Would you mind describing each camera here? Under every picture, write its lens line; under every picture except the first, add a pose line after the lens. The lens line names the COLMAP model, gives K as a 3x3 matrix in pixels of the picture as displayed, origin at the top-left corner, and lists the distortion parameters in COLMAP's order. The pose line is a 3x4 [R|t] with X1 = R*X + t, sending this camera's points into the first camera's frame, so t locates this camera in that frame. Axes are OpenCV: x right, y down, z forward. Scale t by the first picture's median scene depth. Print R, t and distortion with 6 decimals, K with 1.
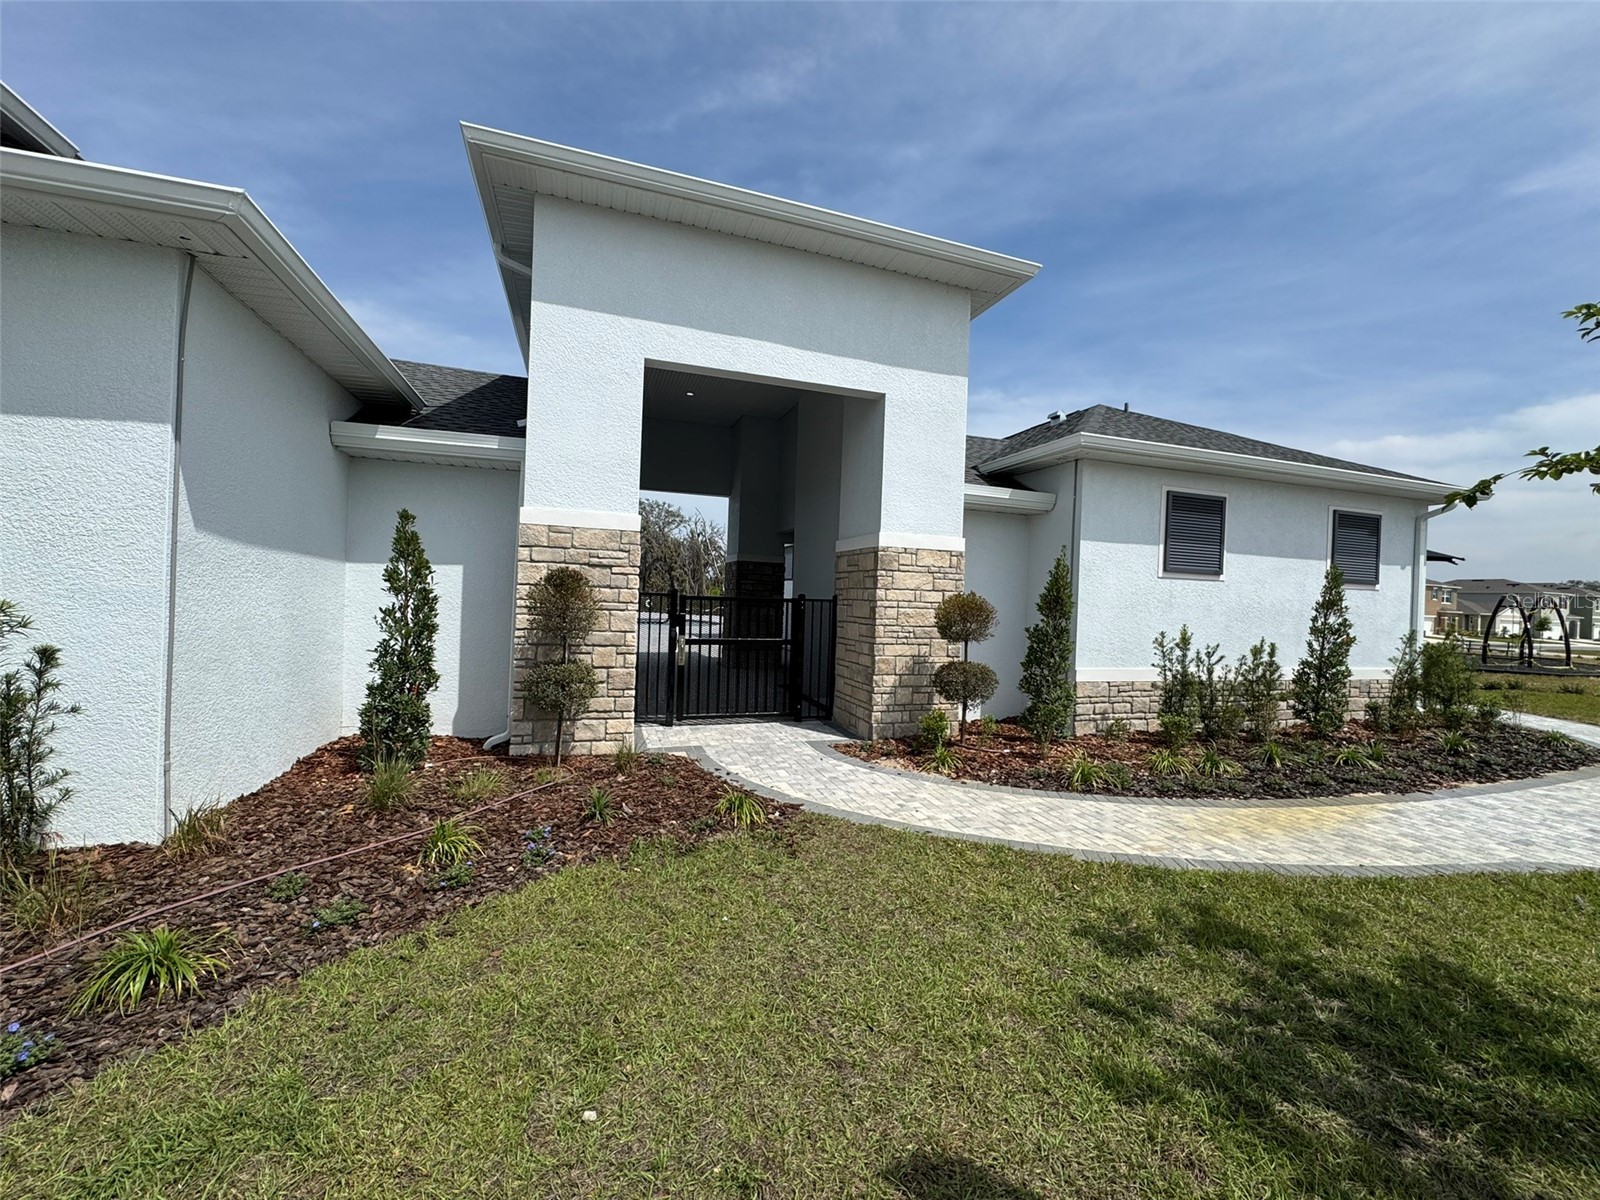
lens RADIAL K [[647.1, 0, 800.0], [0, 647.1, 600.0], [0, 0, 1]] dist [-0.001069, 0.000195]
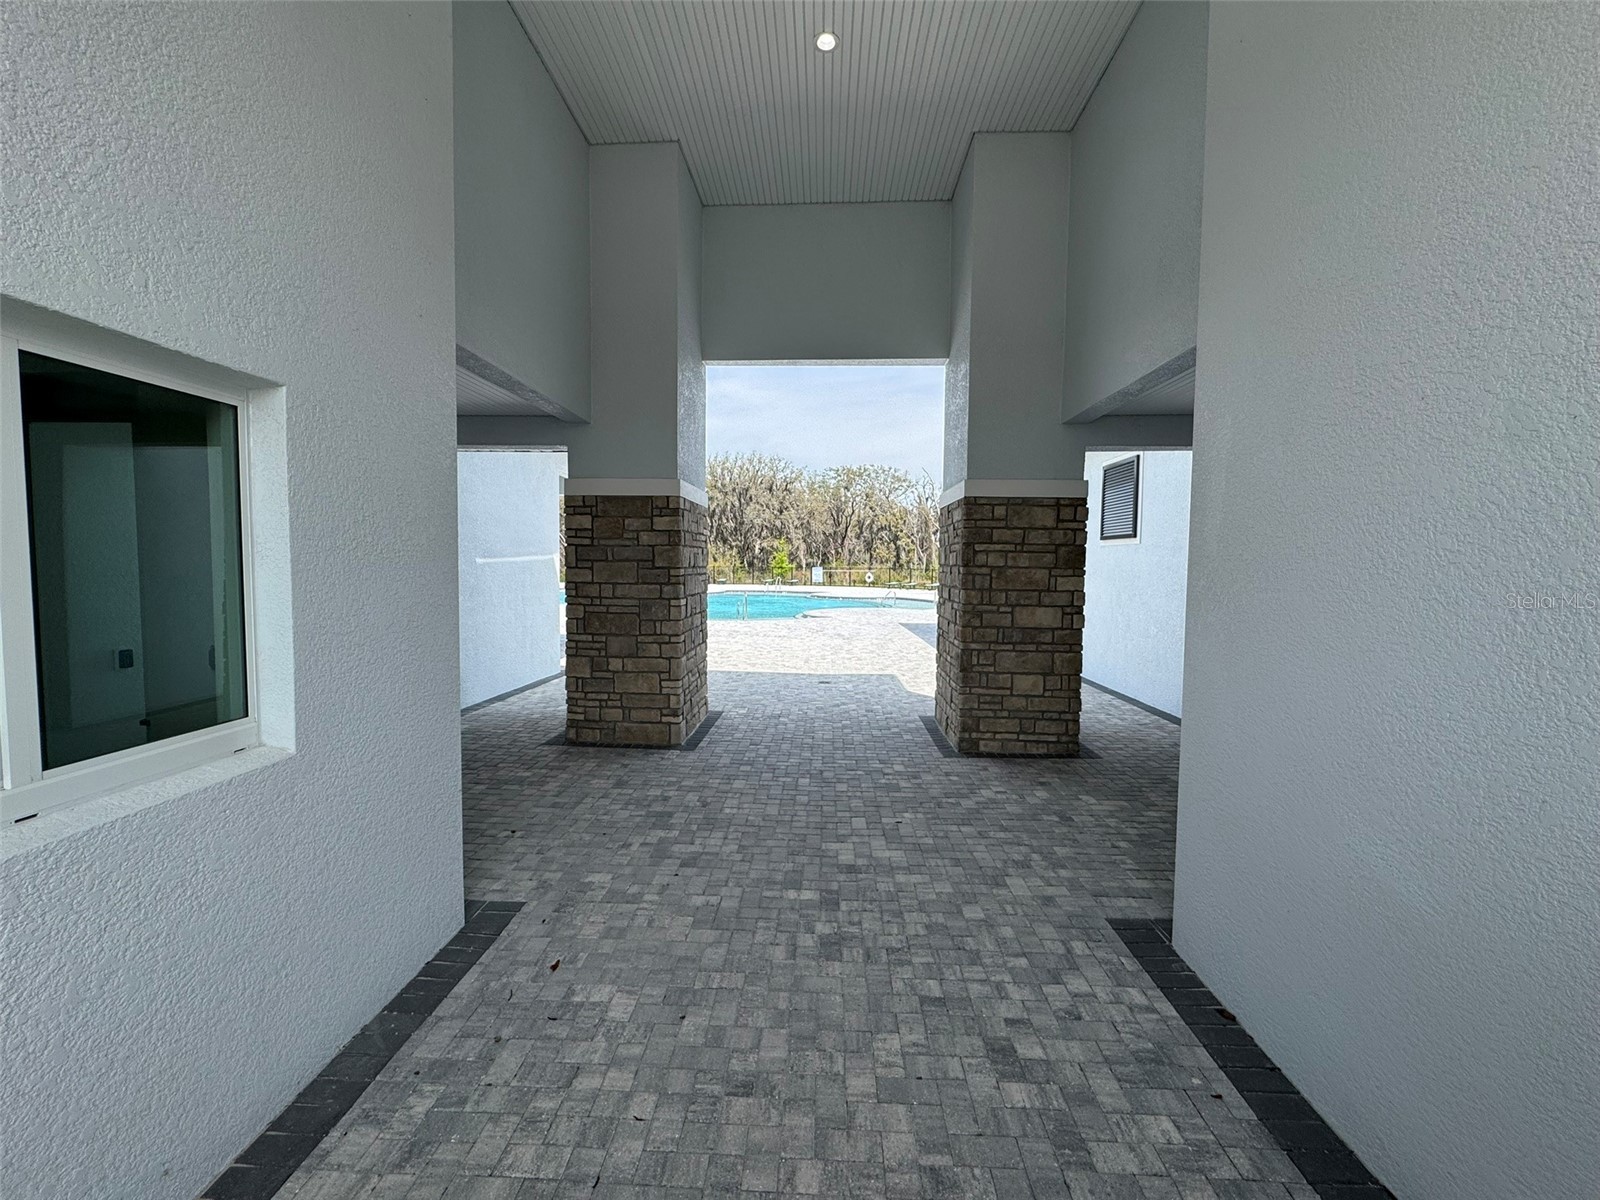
lens RADIAL K [[647.1, 0, 800.0], [0, 647.1, 600.0], [0, 0, 1]] dist [-0.001069, 0.000195]
pose [[0.936912, -0.006415, -0.349506, -0.042222], [0.022542, 0.998859, 0.042095, -0.012032], [0.348837, -0.047318, 0.935988, 0.467824]]
